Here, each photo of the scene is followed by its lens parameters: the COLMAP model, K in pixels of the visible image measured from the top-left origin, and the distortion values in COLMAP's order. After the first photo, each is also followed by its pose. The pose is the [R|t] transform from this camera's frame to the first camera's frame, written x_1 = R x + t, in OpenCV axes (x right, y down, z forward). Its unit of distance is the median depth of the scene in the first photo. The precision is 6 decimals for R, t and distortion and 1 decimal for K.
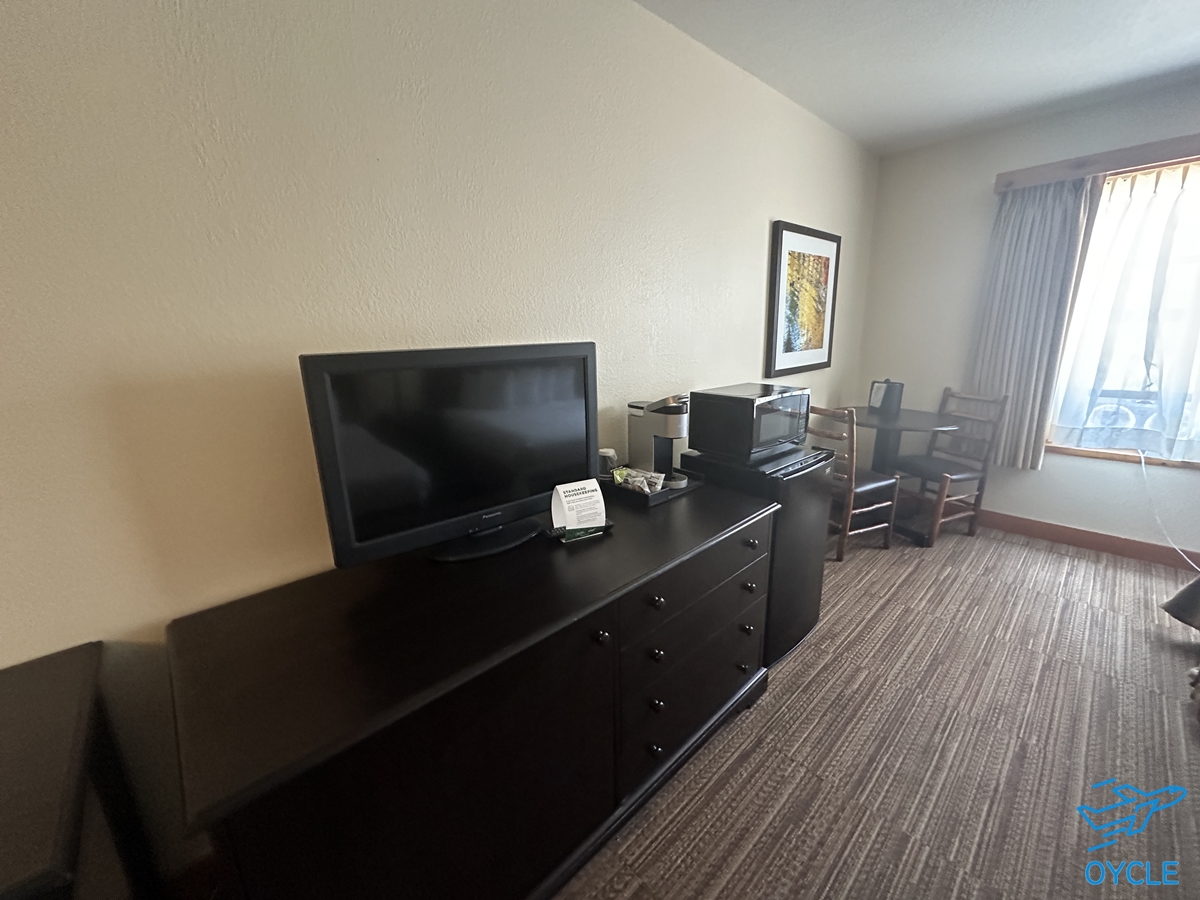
lens RADIAL K [[476.4, 0, 593.2], [0, 476.4, 449.5], [0, 0, 1]] dist [-0.001373, -0.000152]
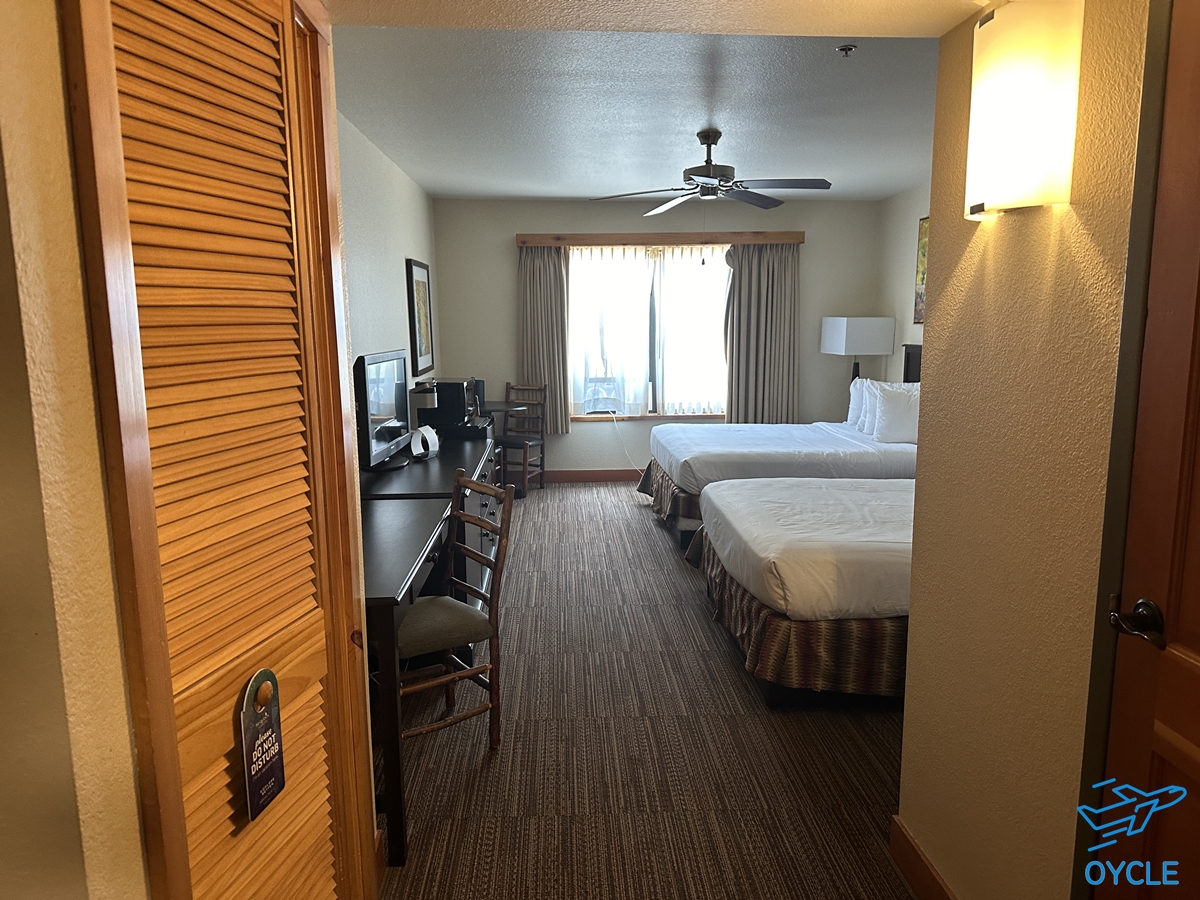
lens RADIAL K [[826.3, 0, 603.3], [0, 826.3, 451.0], [0, 0, 1]] dist [0.005239, 0.000056]
pose [[0.637424, -0.100953, 0.763871, -0.945737], [0.176774, 0.984097, -0.017454, 0.159276], [-0.749961, 0.146158, 0.645133, -0.709433]]
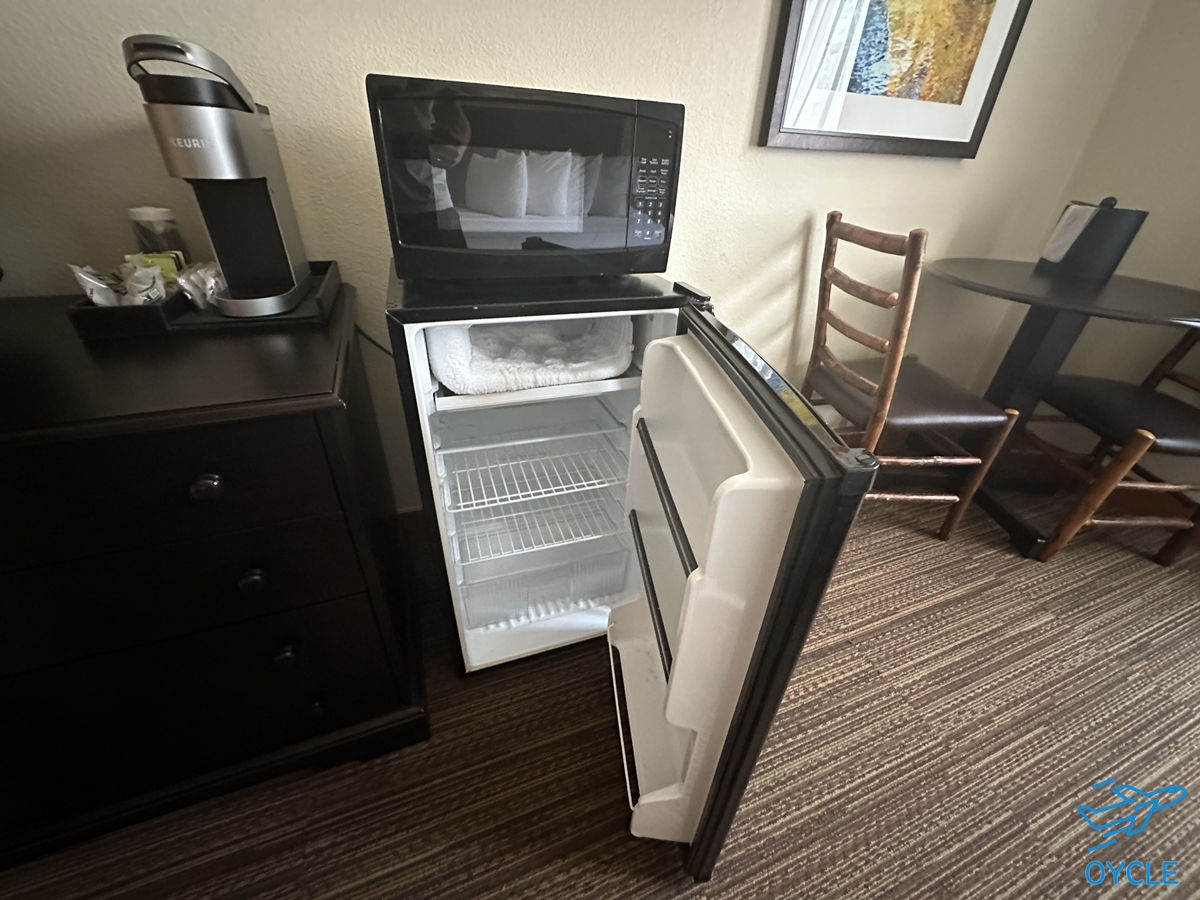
lens RADIAL K [[476.4, 0, 600.8], [0, 476.4, 445.1], [0, 0, 1]] dist [-0.001373, -0.000152]
pose [[0.931322, 0.240591, -0.273415, 0.395160], [-0.153359, 0.939999, 0.304768, 0.006926], [0.330334, -0.241907, 0.912338, 0.429590]]
